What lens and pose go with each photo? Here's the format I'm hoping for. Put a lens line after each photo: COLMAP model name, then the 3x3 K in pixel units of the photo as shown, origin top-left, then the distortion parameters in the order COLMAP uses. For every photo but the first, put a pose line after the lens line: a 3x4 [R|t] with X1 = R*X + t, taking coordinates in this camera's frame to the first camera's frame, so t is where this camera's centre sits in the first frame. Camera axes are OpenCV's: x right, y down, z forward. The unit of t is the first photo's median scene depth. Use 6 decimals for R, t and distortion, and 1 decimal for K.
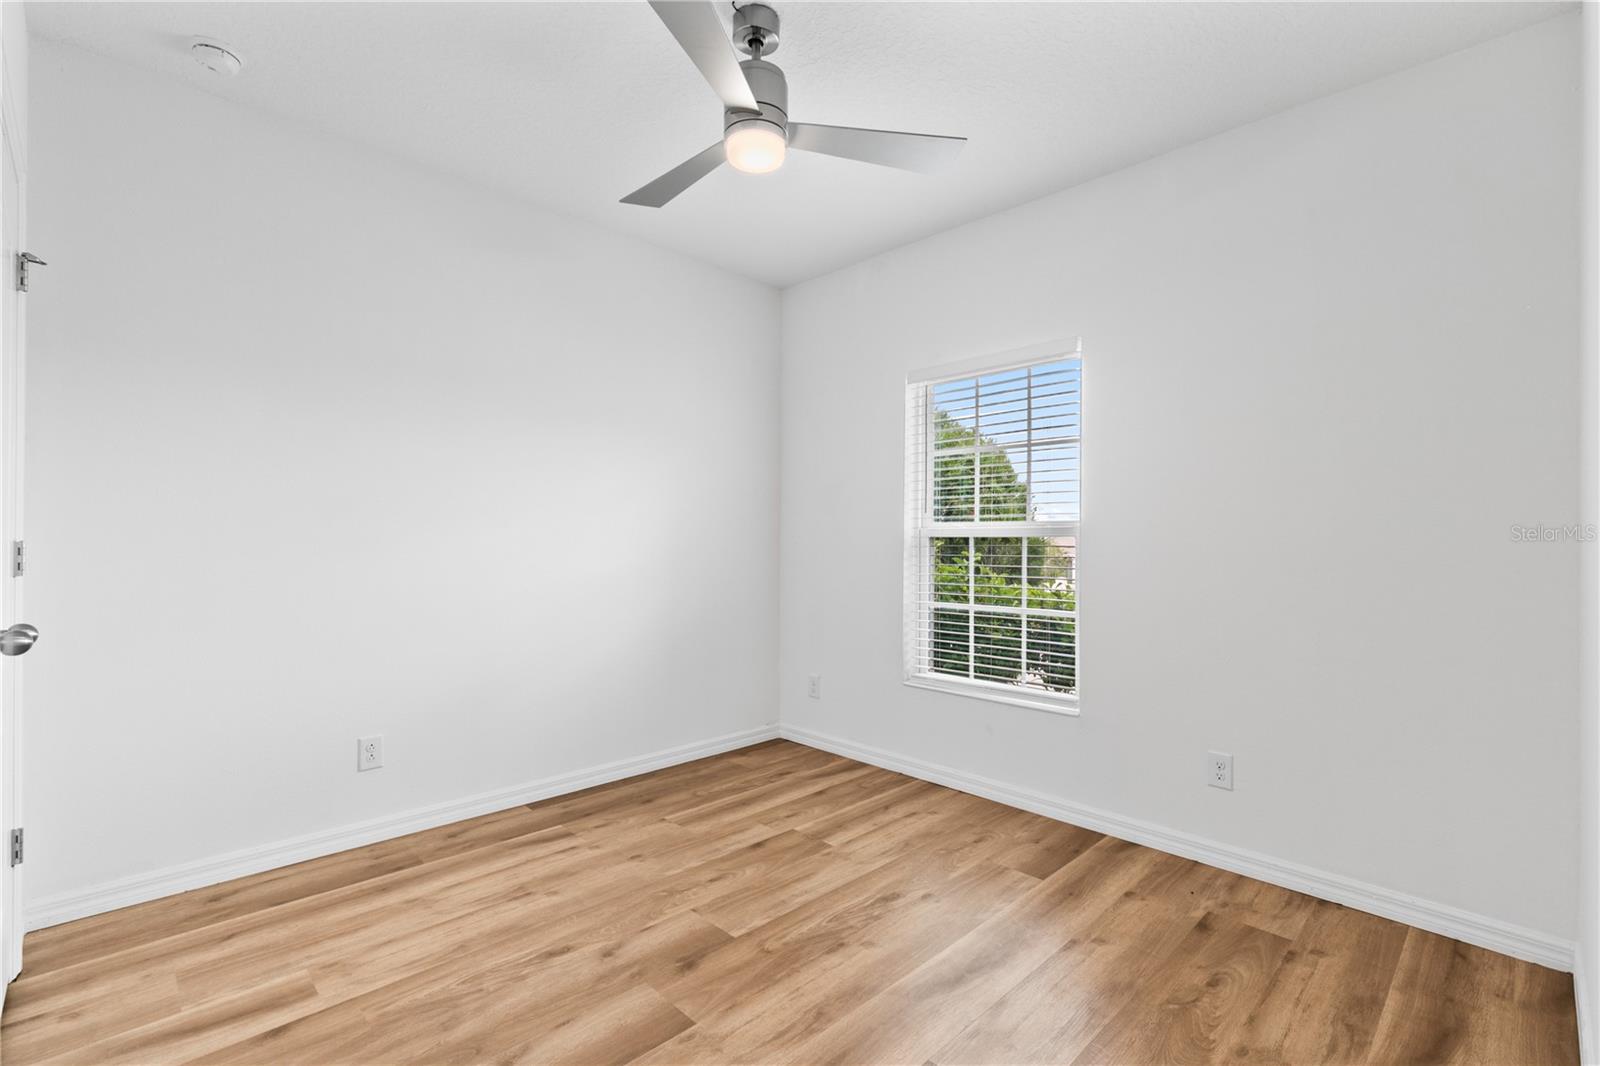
lens RADIAL K [[713.4, 0, 808.5], [0, 713.4, 533.7], [0, 0, 1]] dist [0.002701, 0.000350]
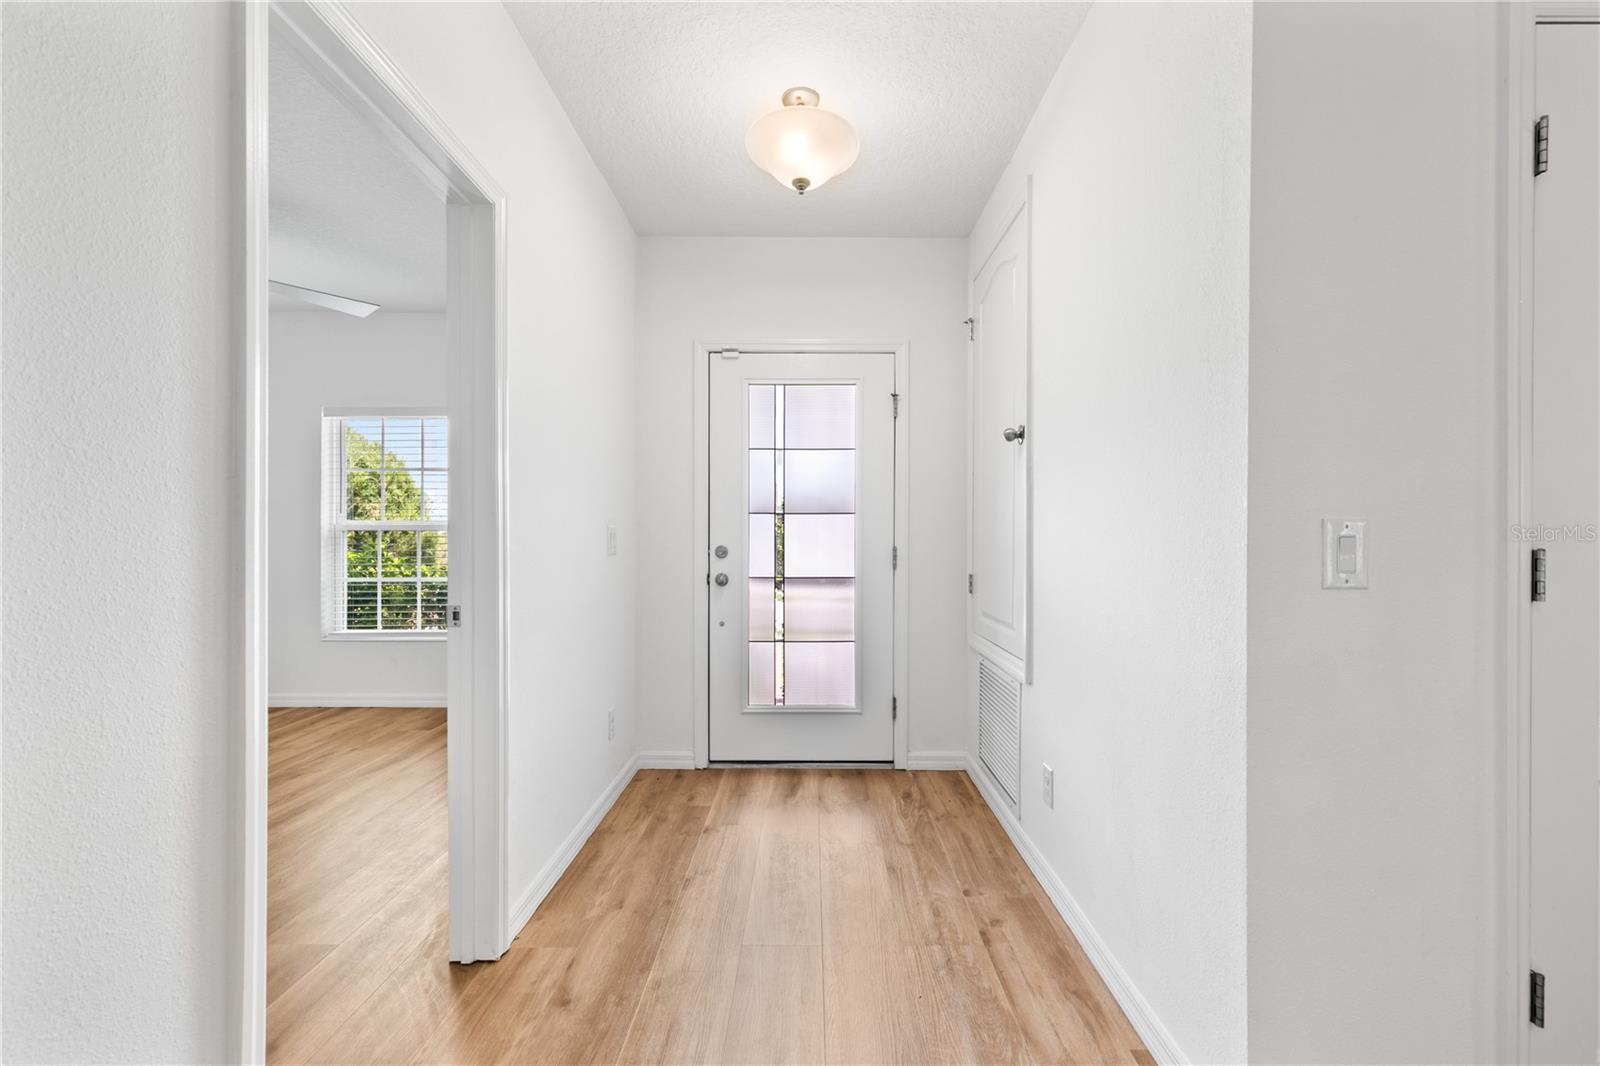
lens RADIAL K [[713.4, 0, 808.5], [0, 713.4, 533.7], [0, 0, 1]] dist [0.002701, 0.000350]
pose [[0.704285, -0.004321, 0.709905, -0.180157], [-0.002658, 0.999958, 0.008723, -0.004179], [-0.709913, -0.008030, 0.704244, -0.616071]]
